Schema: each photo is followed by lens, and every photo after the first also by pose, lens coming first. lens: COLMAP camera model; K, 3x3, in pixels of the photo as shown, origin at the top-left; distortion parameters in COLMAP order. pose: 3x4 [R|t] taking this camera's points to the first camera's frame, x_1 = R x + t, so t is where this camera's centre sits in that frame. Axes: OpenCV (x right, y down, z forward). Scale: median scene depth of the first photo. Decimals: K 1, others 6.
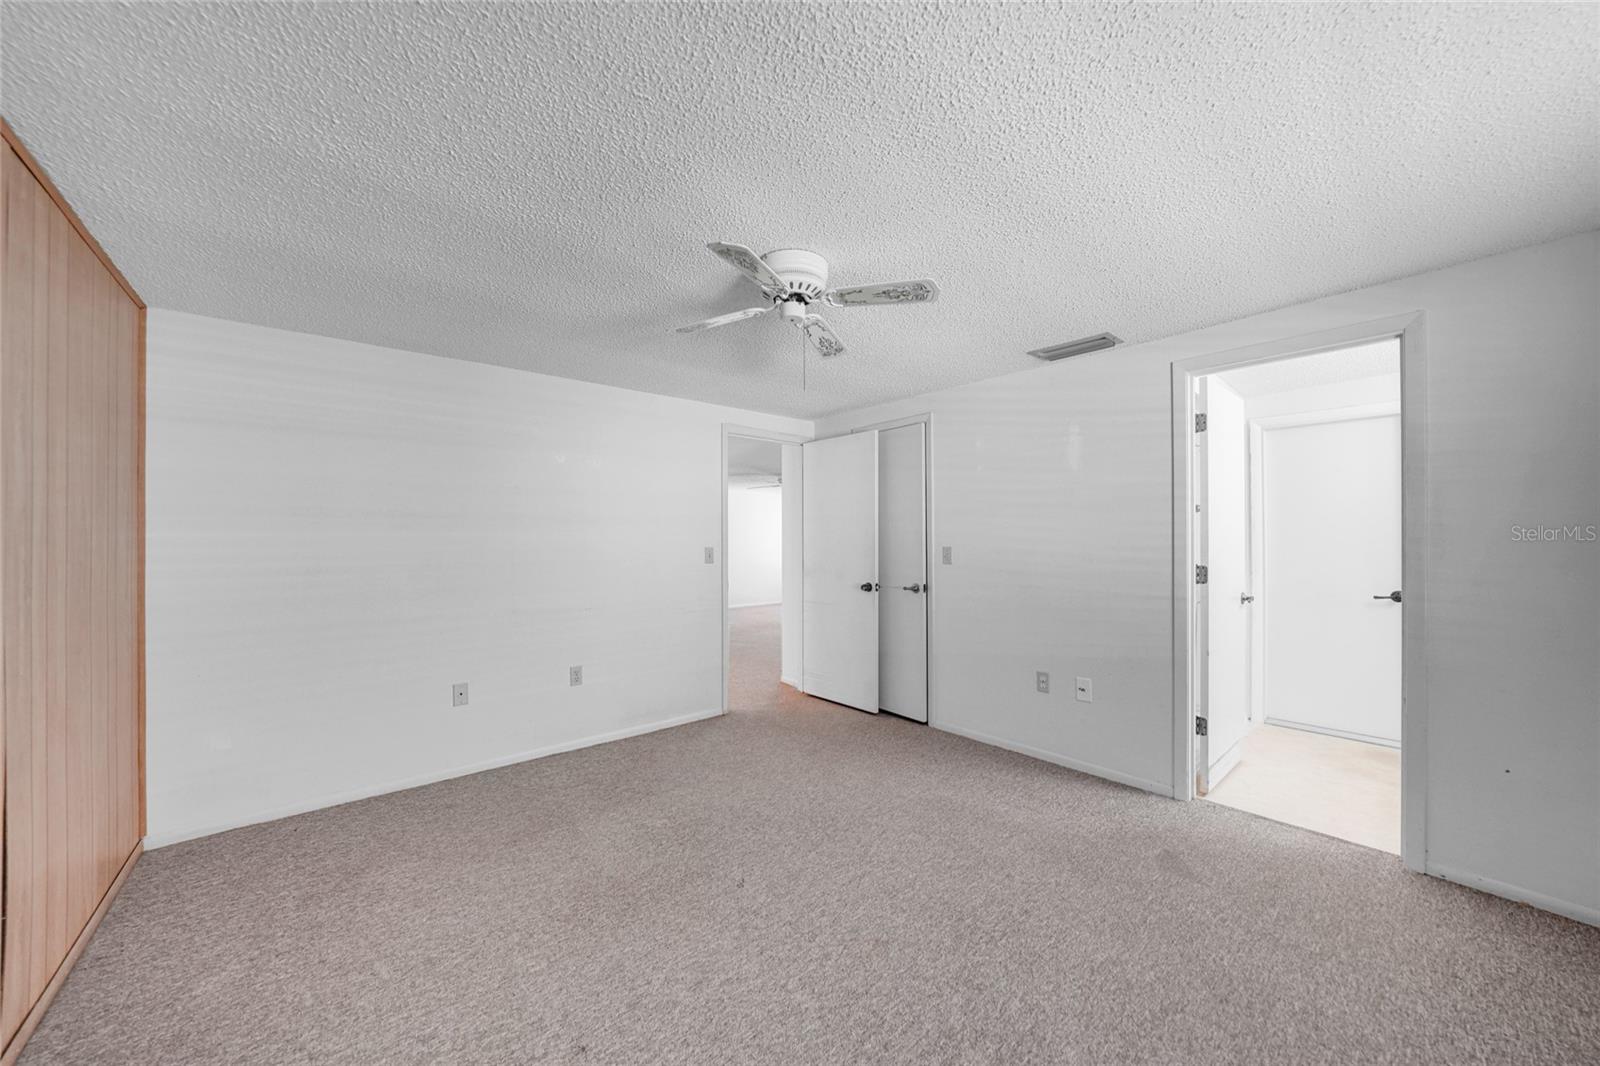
lens RADIAL K [[563.2, 0, 800.2], [0, 563.2, 531.3], [0, 0, 1]] dist [-0.021277, 0.003868]
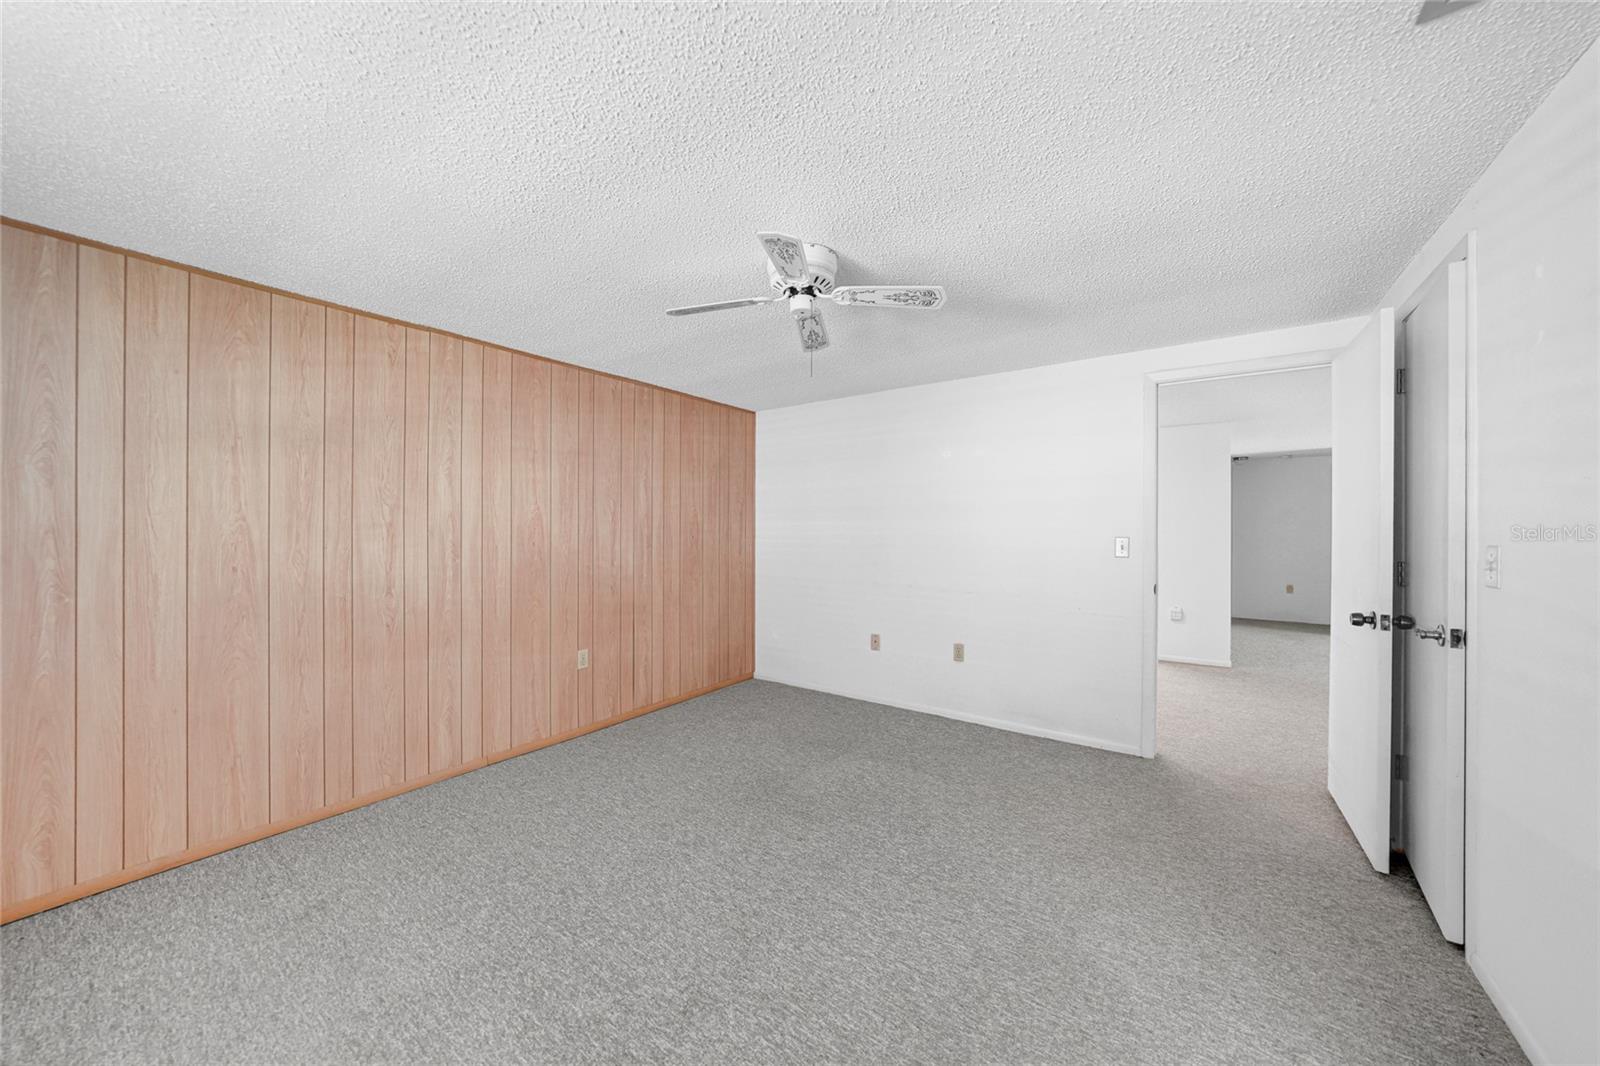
lens RADIAL K [[563.2, 0, 800.9], [0, 563.2, 524.3], [0, 0, 1]] dist [-0.021277, 0.003868]
pose [[0.229526, -0.003641, -0.973296, 0.675119], [0.012701, 0.999919, -0.000746, 0.007576], [0.973220, -0.012190, 0.229554, 0.522961]]
